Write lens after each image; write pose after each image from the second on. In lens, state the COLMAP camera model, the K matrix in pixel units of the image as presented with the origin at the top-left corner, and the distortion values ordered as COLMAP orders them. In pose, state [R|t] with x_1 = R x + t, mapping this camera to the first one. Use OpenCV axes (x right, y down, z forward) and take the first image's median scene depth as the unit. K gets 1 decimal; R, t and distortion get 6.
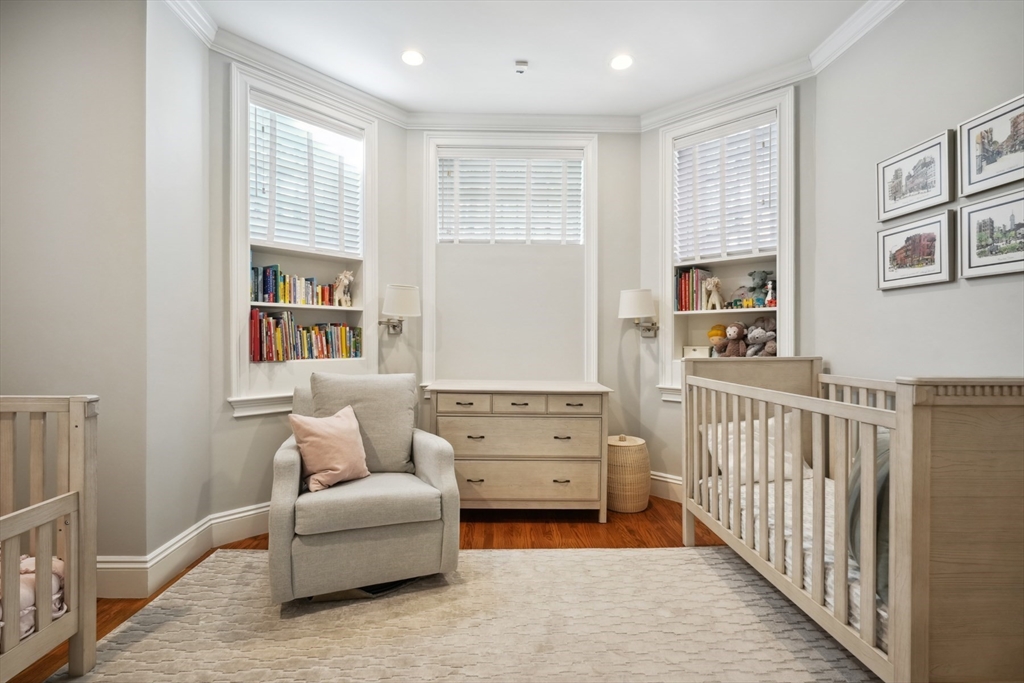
lens RADIAL K [[447.6, 0, 504.5], [0, 447.6, 341.1], [0, 0, 1]] dist [-0.001929, -0.000208]
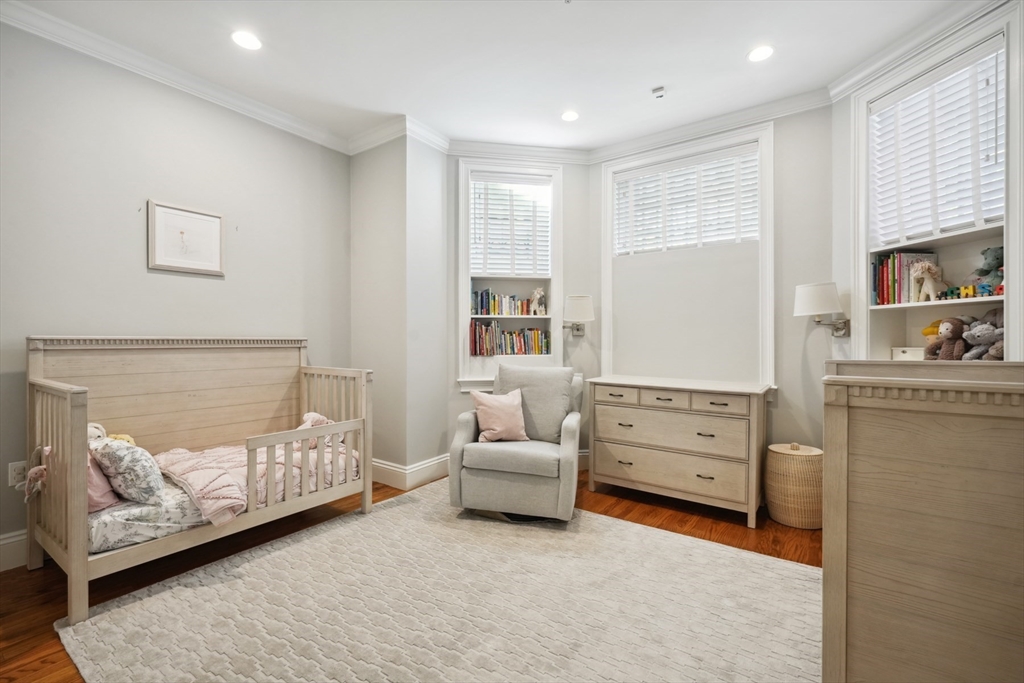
lens RADIAL K [[441.0, 0, 510.3], [0, 441.0, 340.0], [0, 0, 1]] dist [-0.000659, -0.000162]
pose [[0.799749, -0.004120, -0.600320, 0.379796], [0.001413, 0.999987, -0.004981, 0.001583], [0.600332, 0.003136, 0.799745, -0.084105]]
